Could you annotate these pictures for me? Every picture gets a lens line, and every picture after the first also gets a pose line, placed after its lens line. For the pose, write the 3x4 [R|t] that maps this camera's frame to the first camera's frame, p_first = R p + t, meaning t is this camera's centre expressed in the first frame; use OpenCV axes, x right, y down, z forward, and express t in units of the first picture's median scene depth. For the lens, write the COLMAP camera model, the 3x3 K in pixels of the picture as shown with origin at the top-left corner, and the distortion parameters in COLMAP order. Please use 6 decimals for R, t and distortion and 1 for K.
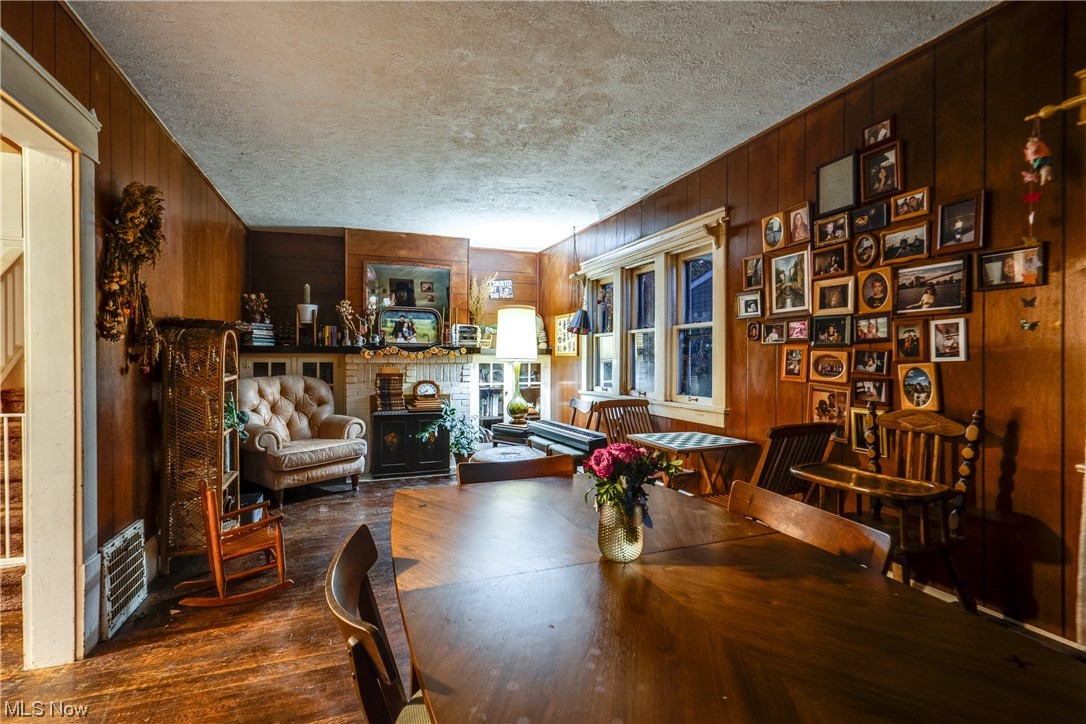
lens RADIAL K [[498.9, 0, 543.0], [0, 498.9, 362.0], [0, 0, 1]] dist [-0.001649, 0.000302]
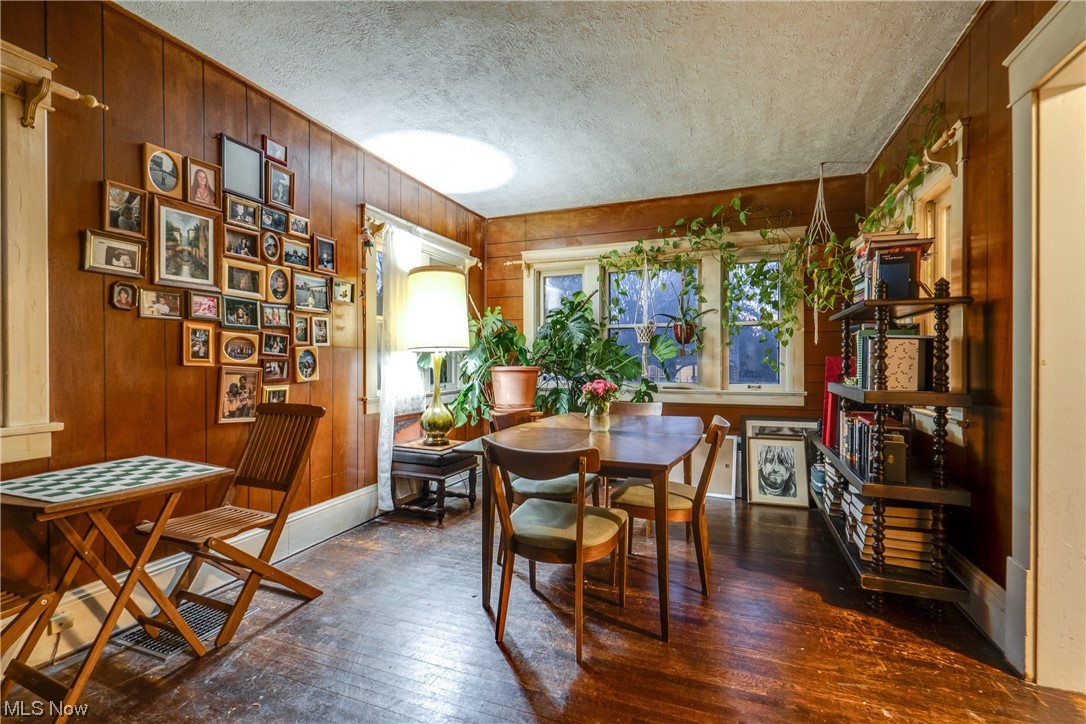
lens RADIAL K [[498.9, 0, 543.0], [0, 498.9, 362.0], [0, 0, 1]] dist [-0.001649, 0.000302]
pose [[-0.736272, -0.003911, 0.676675, -0.269265], [0.003970, 0.999941, 0.010100, 0.013884], [-0.676675, 0.010123, -0.736213, 0.656691]]
